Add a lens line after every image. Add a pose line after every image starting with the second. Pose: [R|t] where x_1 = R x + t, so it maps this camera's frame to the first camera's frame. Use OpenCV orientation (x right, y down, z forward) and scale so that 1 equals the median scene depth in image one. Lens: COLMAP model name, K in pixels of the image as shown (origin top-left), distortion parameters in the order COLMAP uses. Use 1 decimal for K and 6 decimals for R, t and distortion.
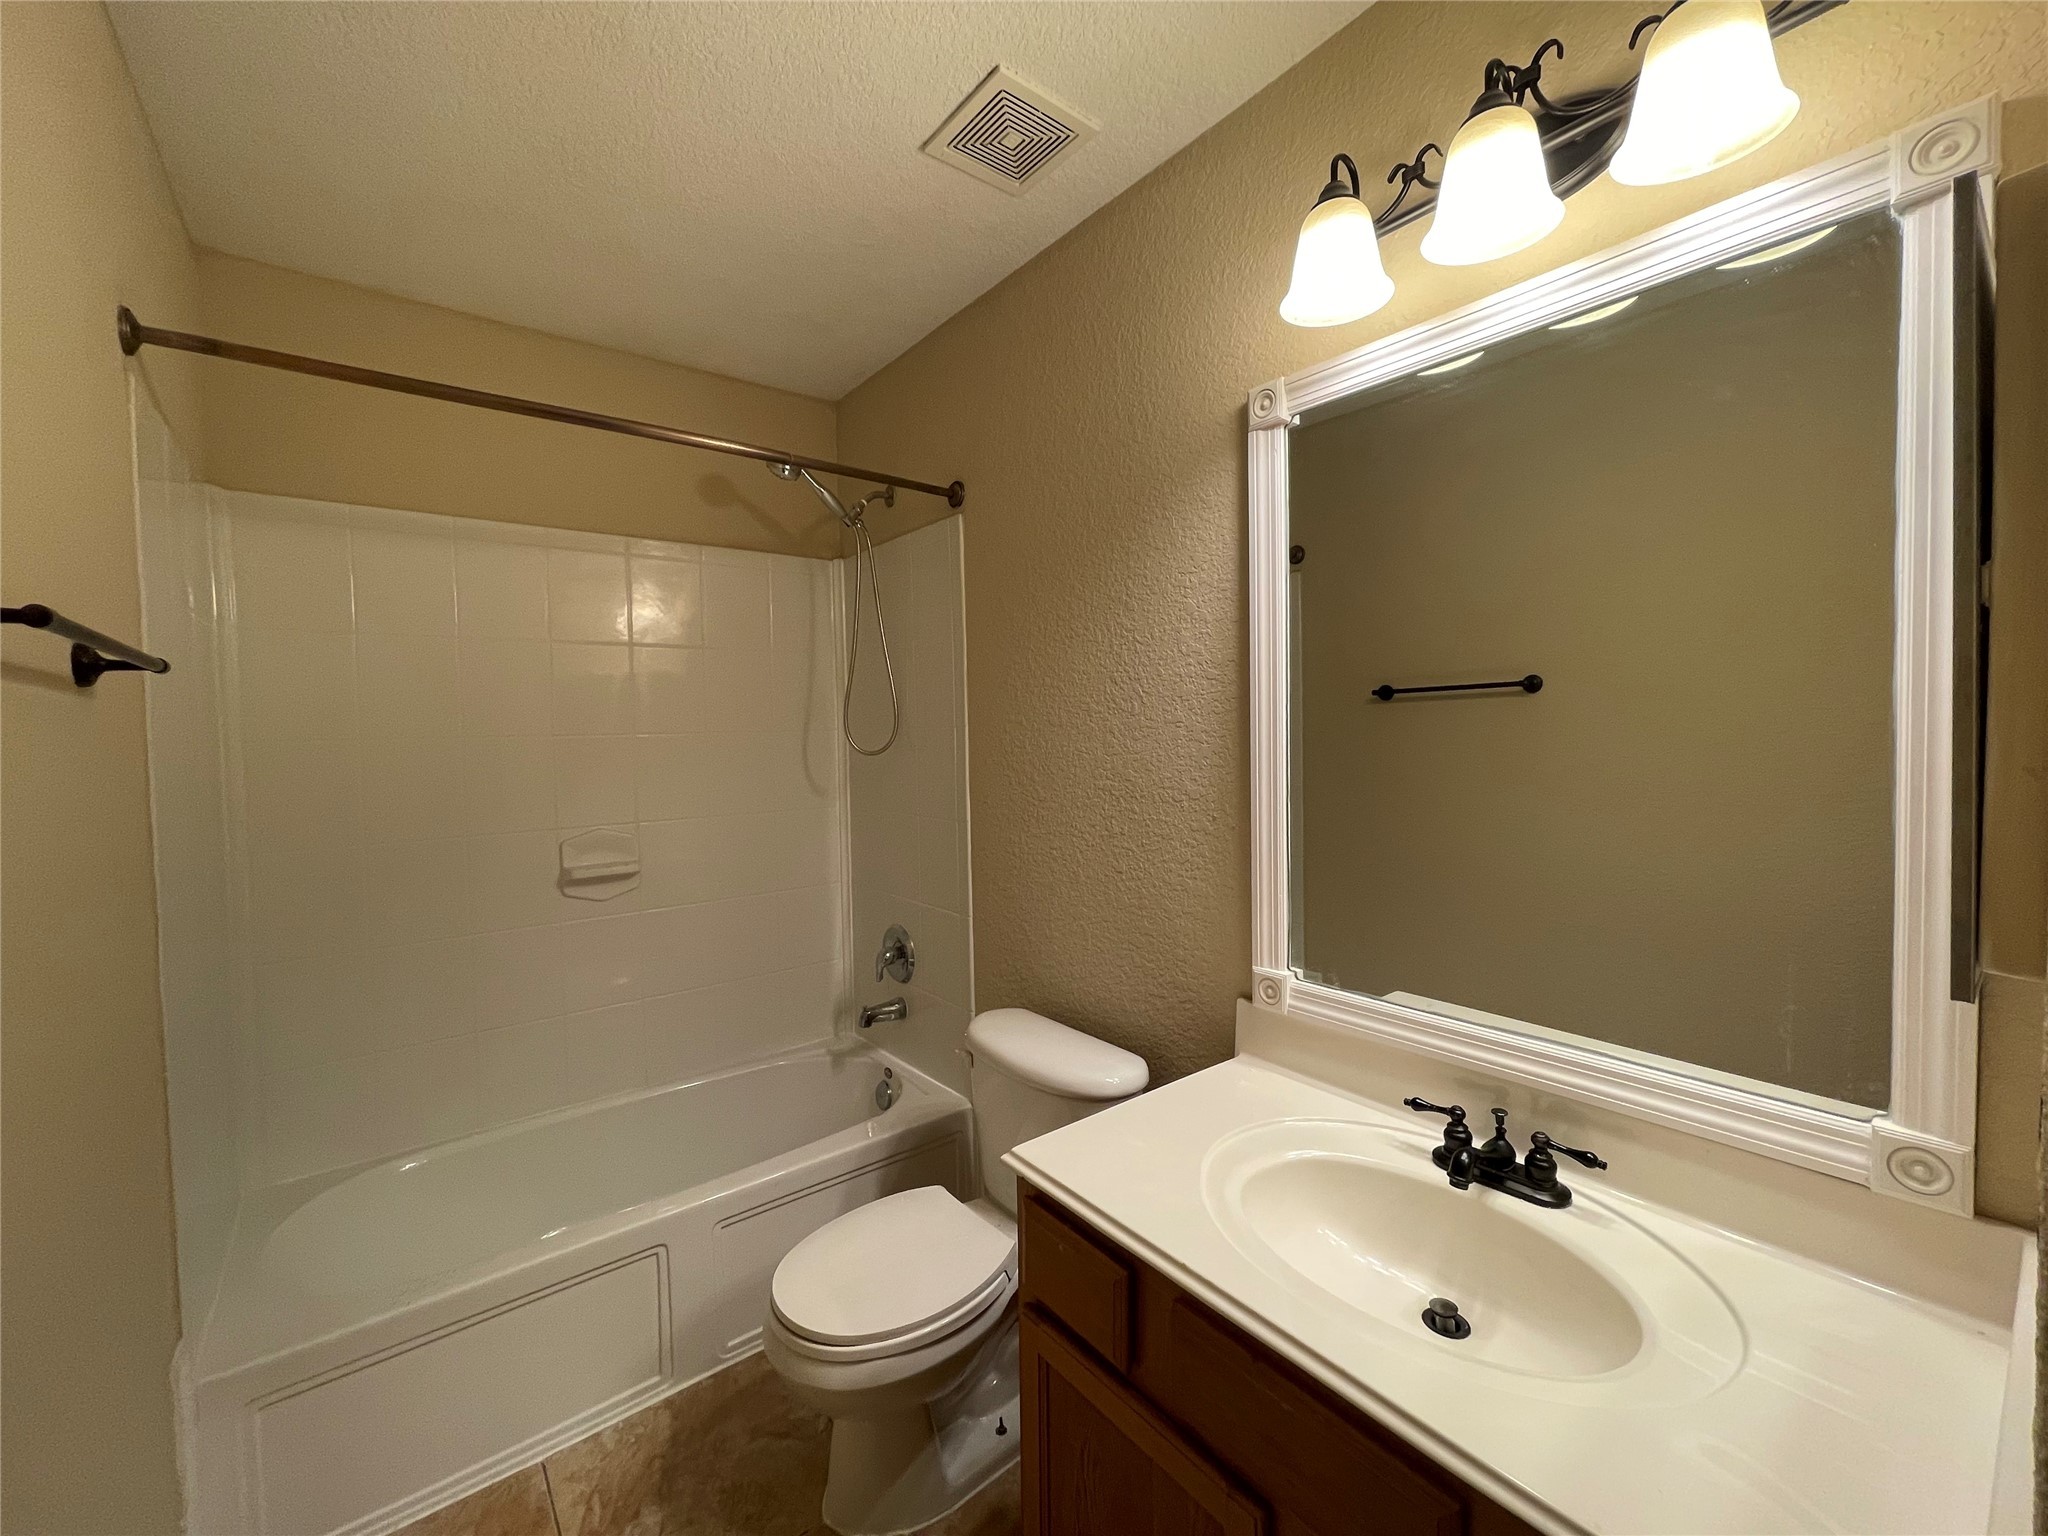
lens RADIAL K [[827.7, 0, 1024.9], [0, 827.7, 762.7], [0, 0, 1]] dist [-0.001649, -0.000499]
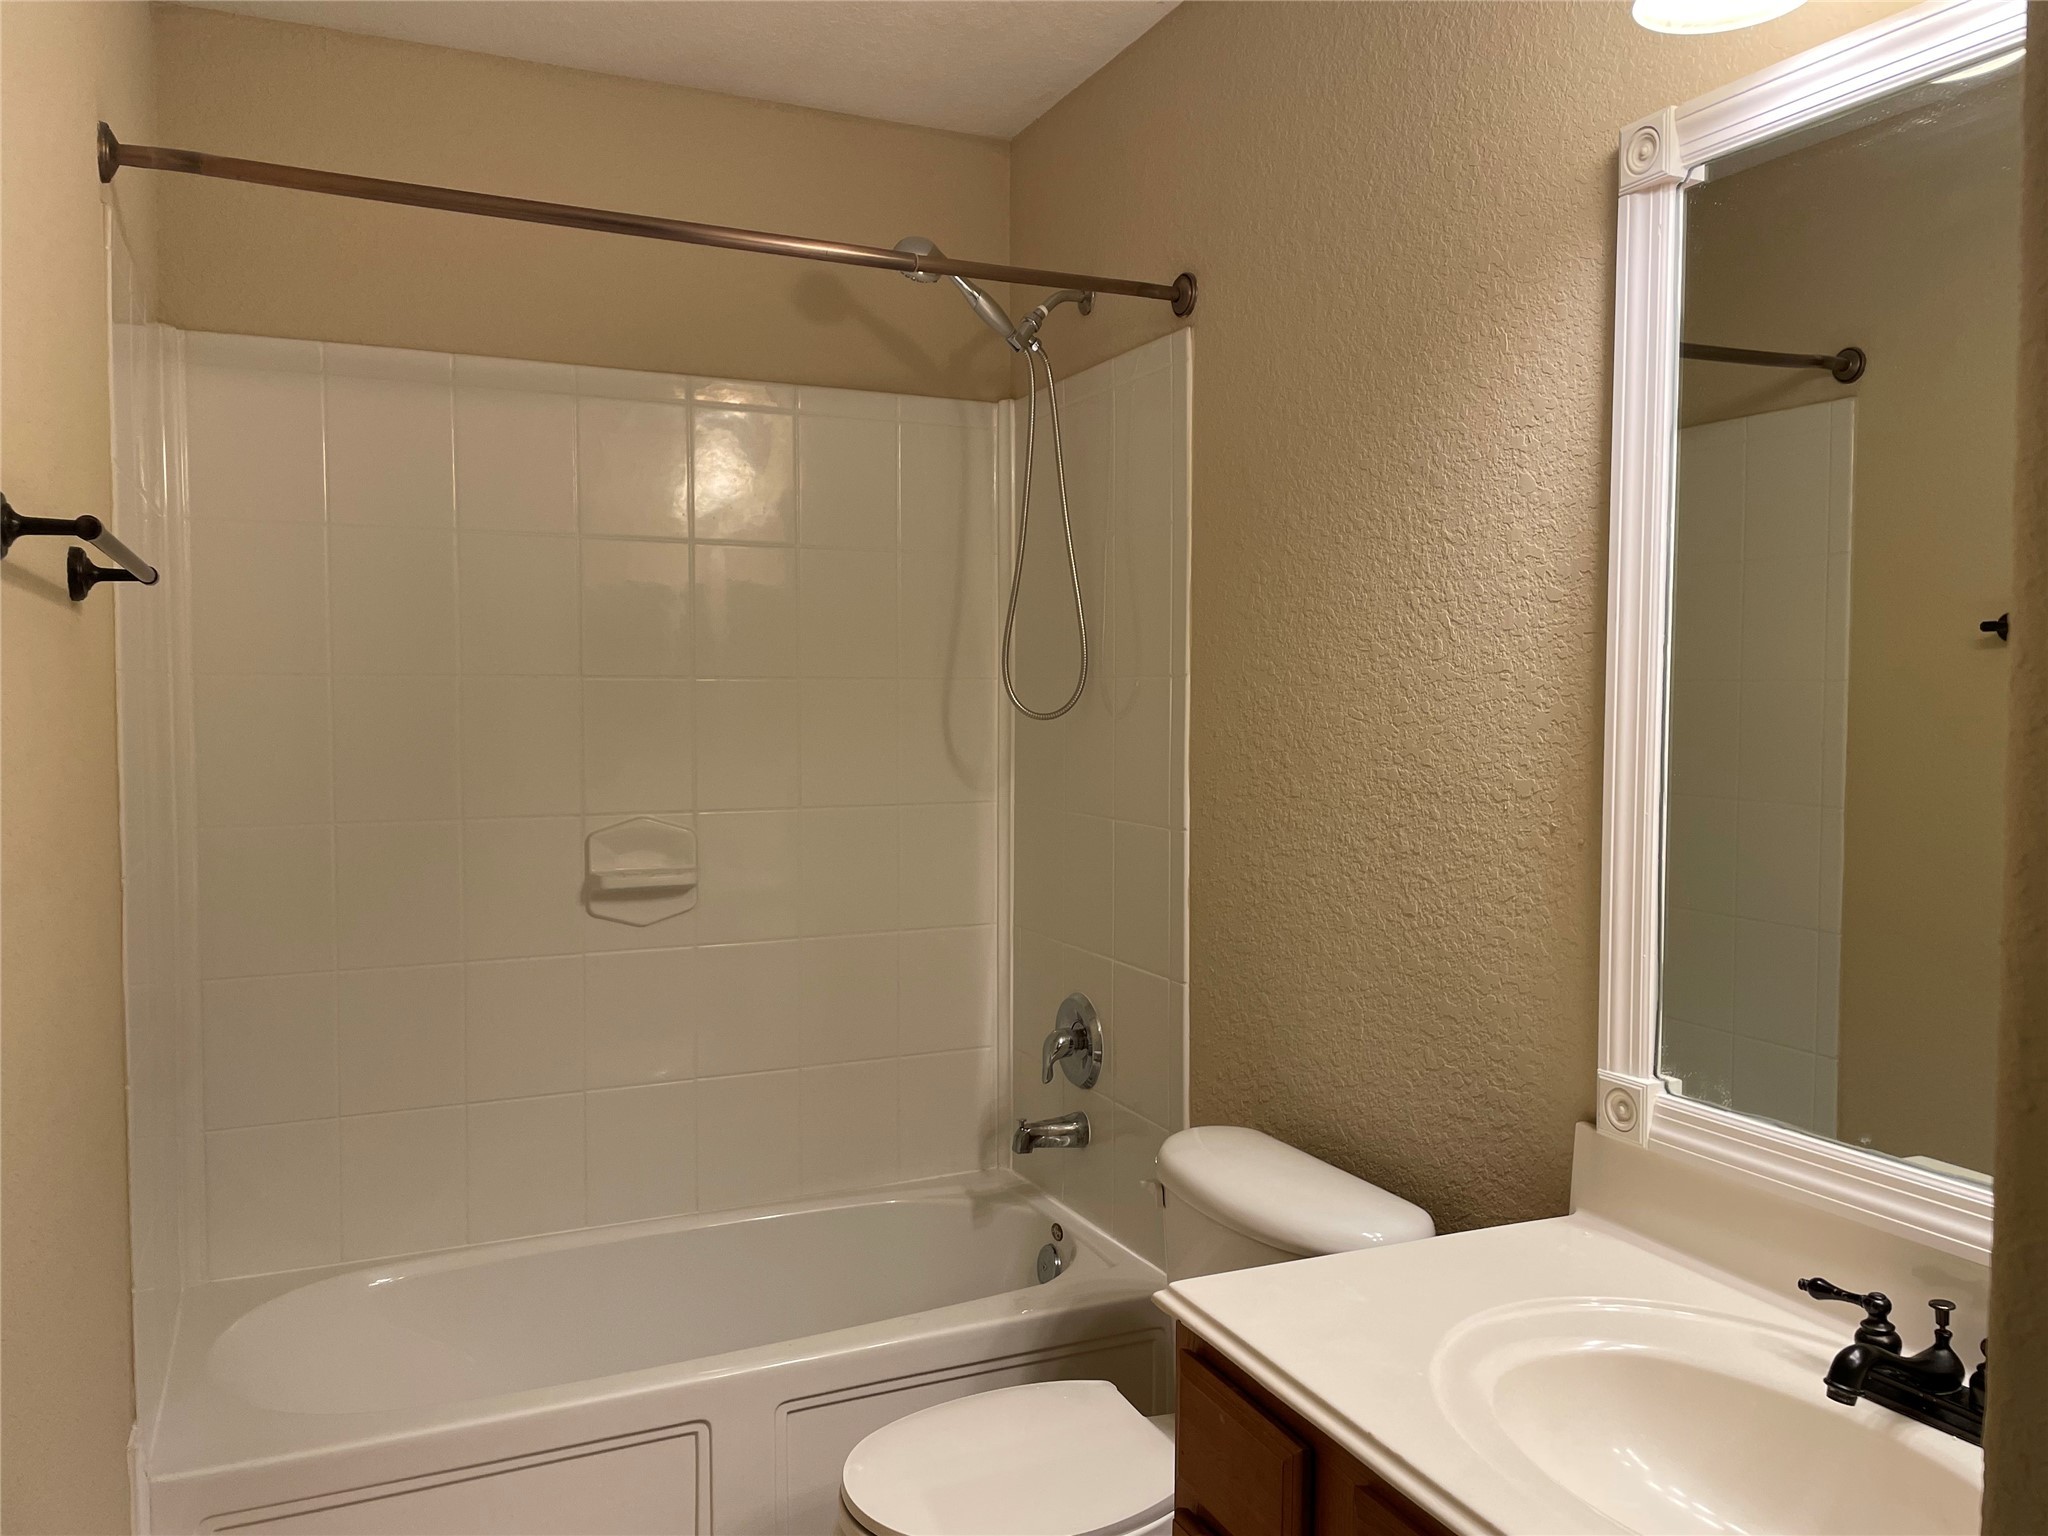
lens RADIAL K [[1518.7, 0, 1023.5], [0, 1518.7, 779.3], [0, 0, 1]] dist [0.097551, -0.131556]
pose [[0.971988, 0.035273, -0.232367, 0.096051], [-0.030458, 0.999241, 0.024278, 0.012768], [0.233047, -0.016520, 0.972325, -0.171046]]
